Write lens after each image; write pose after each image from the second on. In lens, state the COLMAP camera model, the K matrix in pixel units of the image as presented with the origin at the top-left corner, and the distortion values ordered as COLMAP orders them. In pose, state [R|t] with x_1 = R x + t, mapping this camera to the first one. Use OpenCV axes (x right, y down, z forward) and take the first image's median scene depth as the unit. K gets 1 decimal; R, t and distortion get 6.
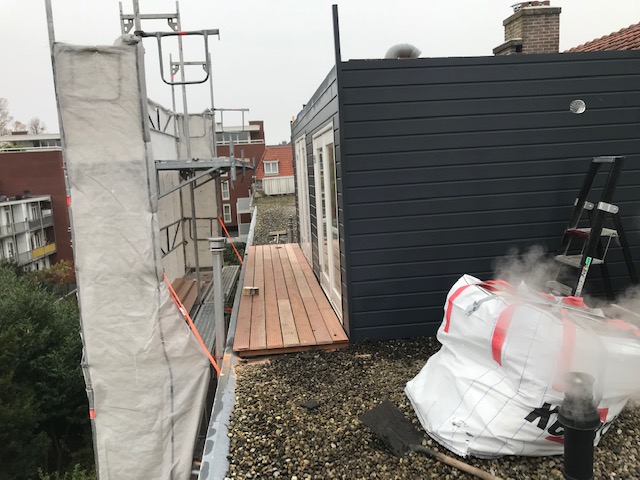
lens RADIAL K [[518.9, 0, 320.0], [0, 518.9, 240.0], [0, 0, 1]] dist [-0.002882, -0.042234]
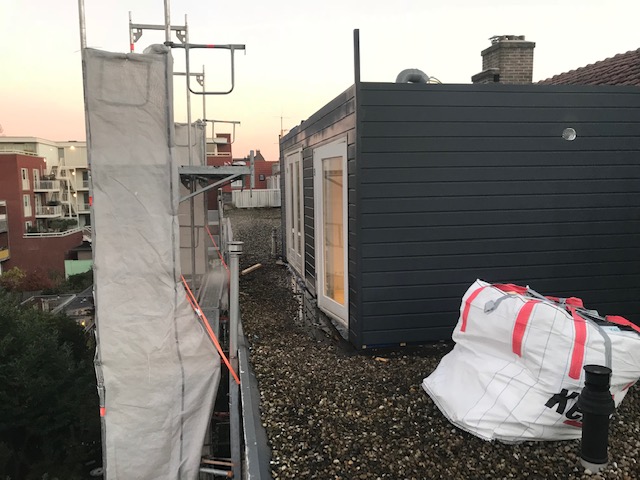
lens RADIAL K [[517.1, 0, 320.0], [0, 517.1, 240.0], [0, 0, 1]] dist [-0.025764, 0.001531]
pose [[0.996369, 0.032492, 0.078692, -0.108979], [-0.030063, 0.999040, -0.031857, 0.020157], [-0.079652, 0.029376, 0.996390, -0.049075]]
